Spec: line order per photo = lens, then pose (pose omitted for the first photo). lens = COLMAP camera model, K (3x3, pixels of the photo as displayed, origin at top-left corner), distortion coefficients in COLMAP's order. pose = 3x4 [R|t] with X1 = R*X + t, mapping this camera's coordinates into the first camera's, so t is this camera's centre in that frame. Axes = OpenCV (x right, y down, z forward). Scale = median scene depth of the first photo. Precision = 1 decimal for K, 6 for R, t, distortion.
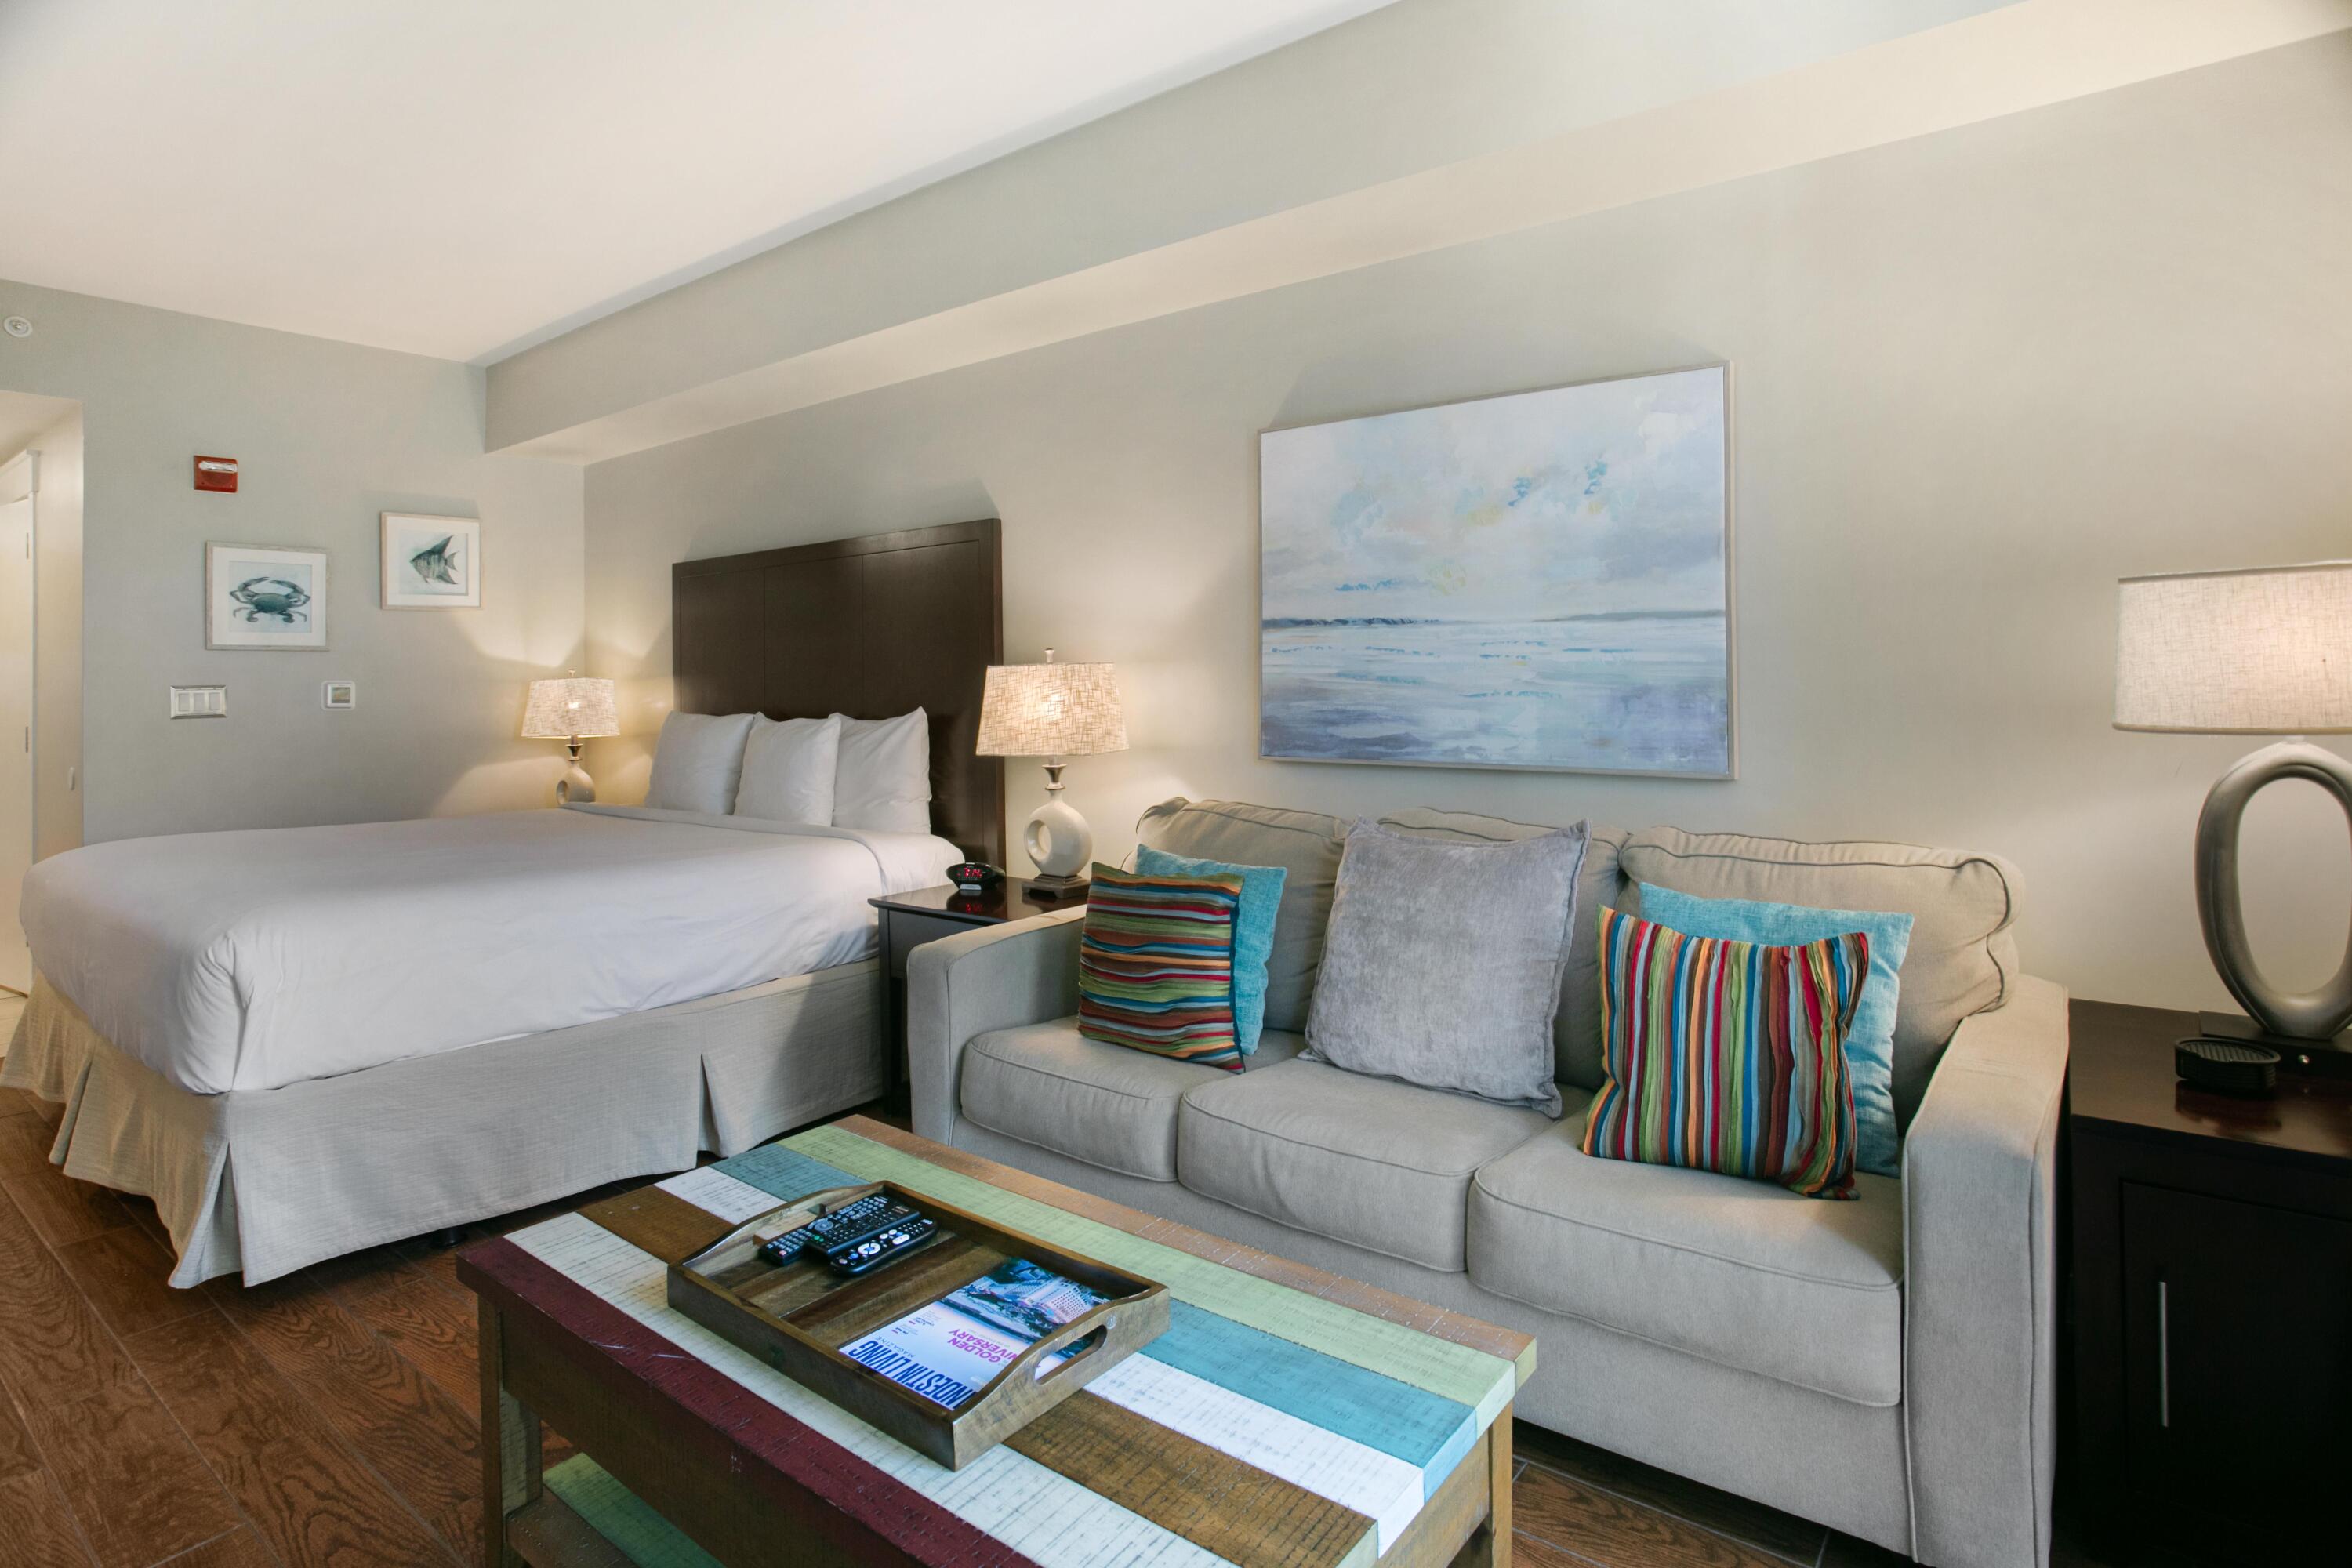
lens RADIAL K [[1240.7, 0, 1179.5], [0, 1240.7, 661.6], [0, 0, 1]] dist [-0.000640, 0.000159]
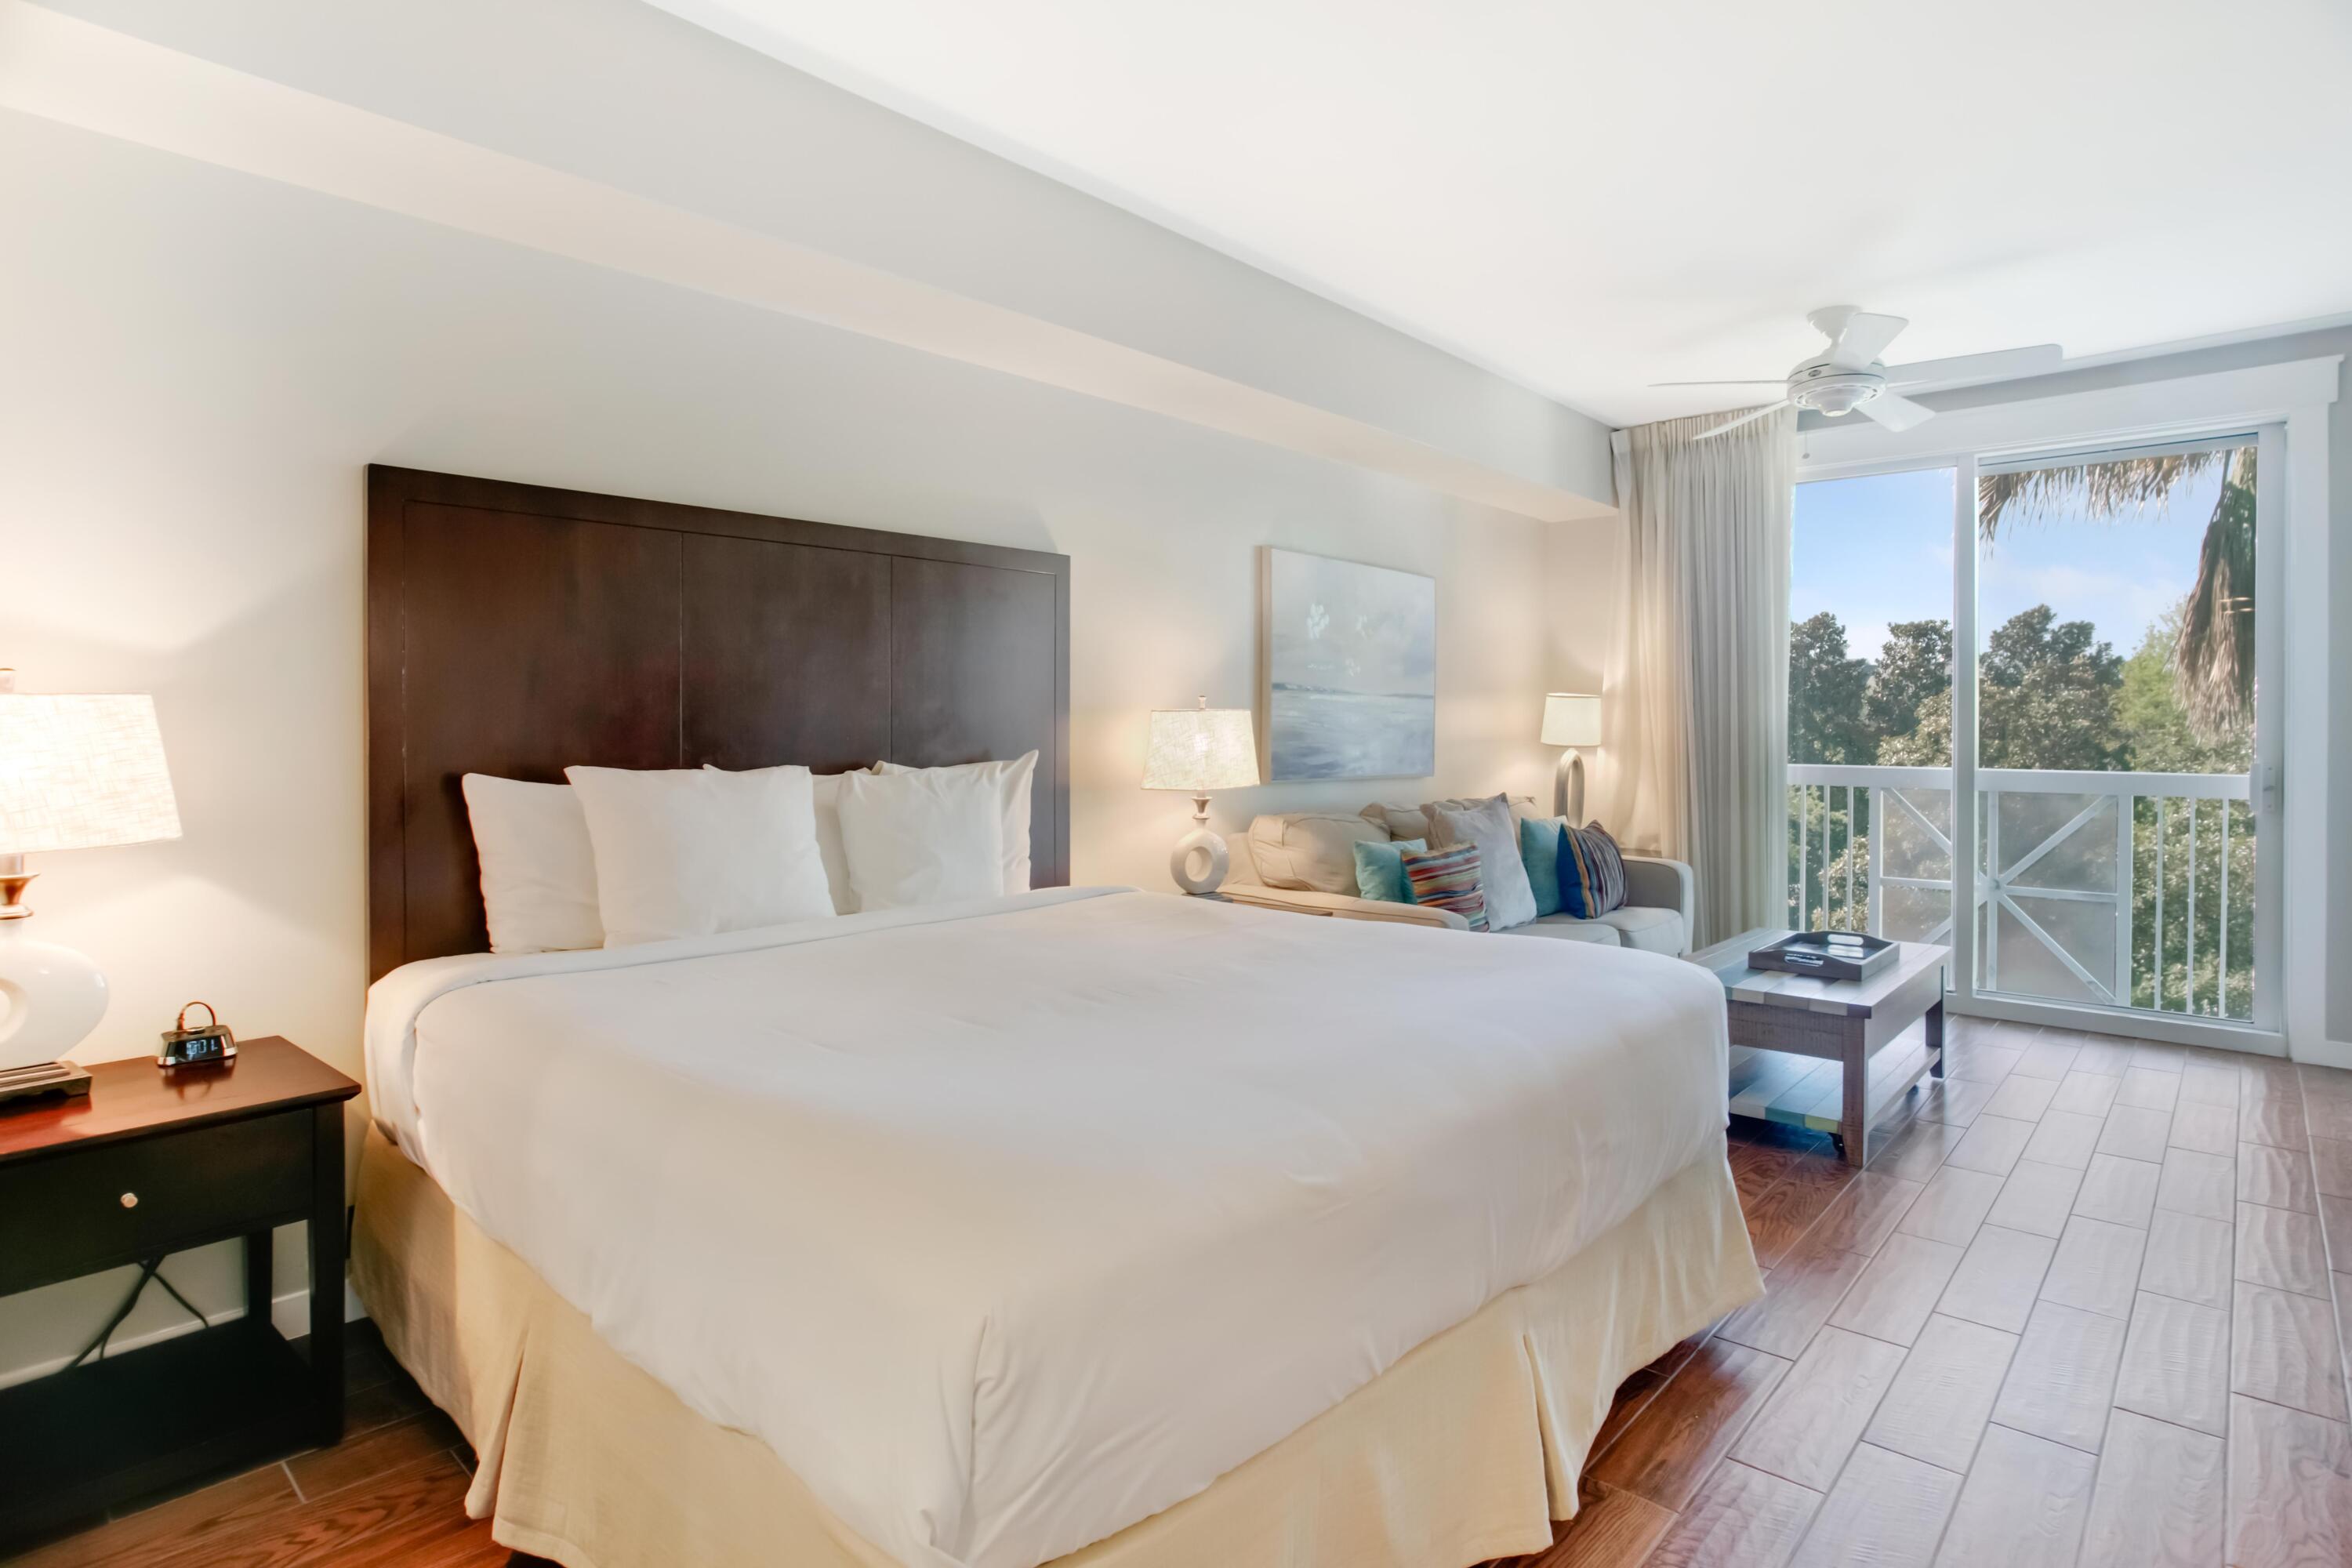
lens RADIAL K [[1278.5, 0, 1171.0], [0, 1278.5, 722.8], [0, 0, 1]] dist [-0.000065, 0.000566]
pose [[0.083794, 0.016081, 0.996353, -1.403244], [-0.012548, 0.999808, -0.015082, 0.034339], [-0.996404, -0.011239, 0.083980, 1.004725]]
